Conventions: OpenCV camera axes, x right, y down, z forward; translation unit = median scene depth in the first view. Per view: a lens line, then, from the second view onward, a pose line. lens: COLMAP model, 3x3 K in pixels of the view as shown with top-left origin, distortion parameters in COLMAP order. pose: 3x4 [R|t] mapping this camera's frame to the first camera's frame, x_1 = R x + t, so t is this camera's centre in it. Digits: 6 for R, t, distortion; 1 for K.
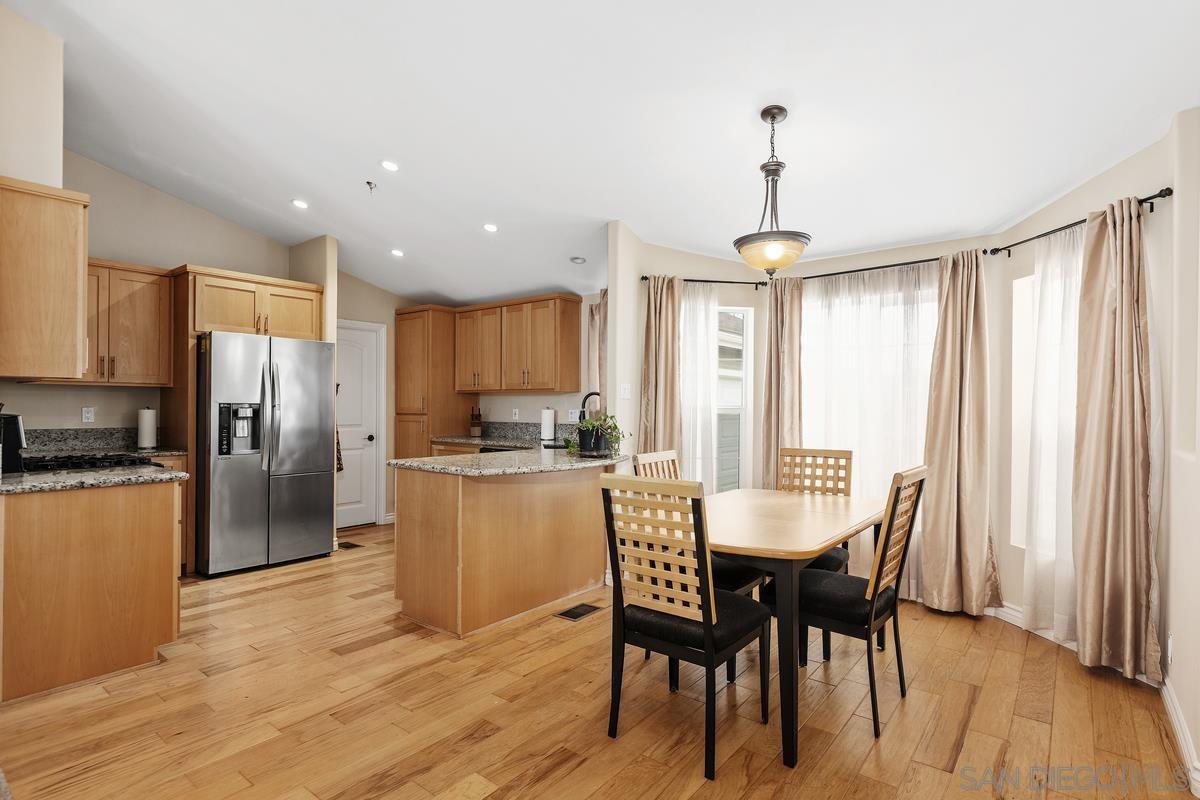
lens RADIAL K [[595.9, 0, 602.1], [0, 595.9, 403.4], [0, 0, 1]] dist [0.000788, -0.000081]
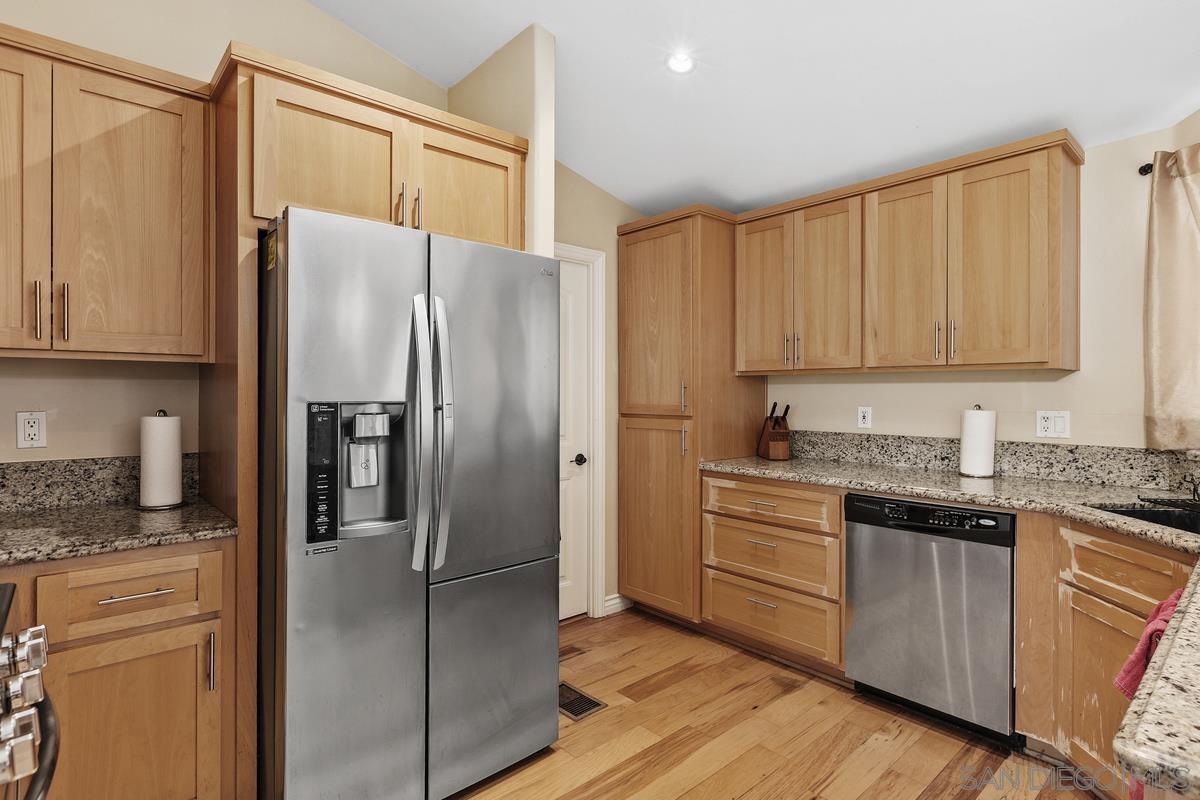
lens RADIAL K [[606.9, 0, 601.0], [0, 606.9, 393.9], [0, 0, 1]] dist [-0.002641, -0.000454]
pose [[0.985554, -0.001929, -0.169352, -0.378567], [0.002829, 0.999983, 0.005071, -0.006917], [0.169339, -0.005477, 0.985543, 0.625850]]
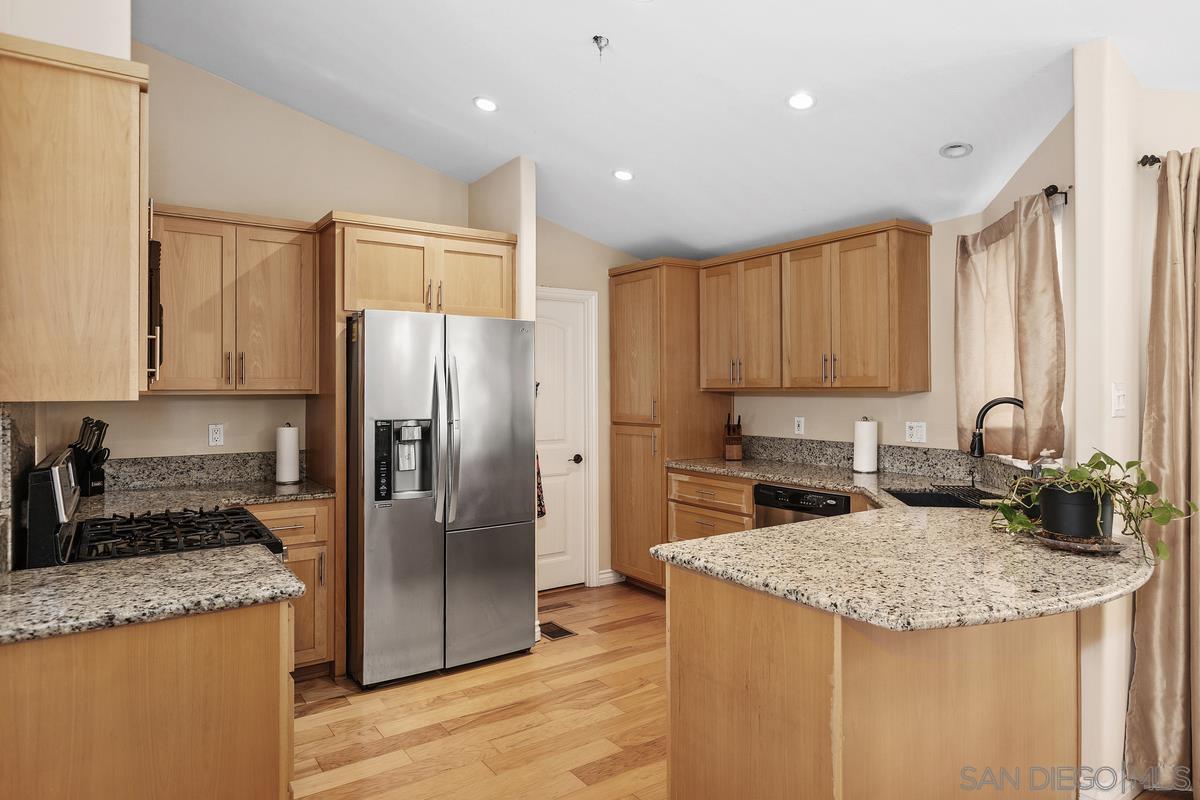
lens RADIAL K [[707.5, 0, 597.2], [0, 707.5, 382.4], [0, 0, 1]] dist [-0.002835, 0.001025]
pose [[0.956068, -0.010642, -0.292950, -0.177278], [0.008853, 0.999933, -0.007433, -0.032080], [0.293010, 0.004513, 0.956099, 0.319421]]
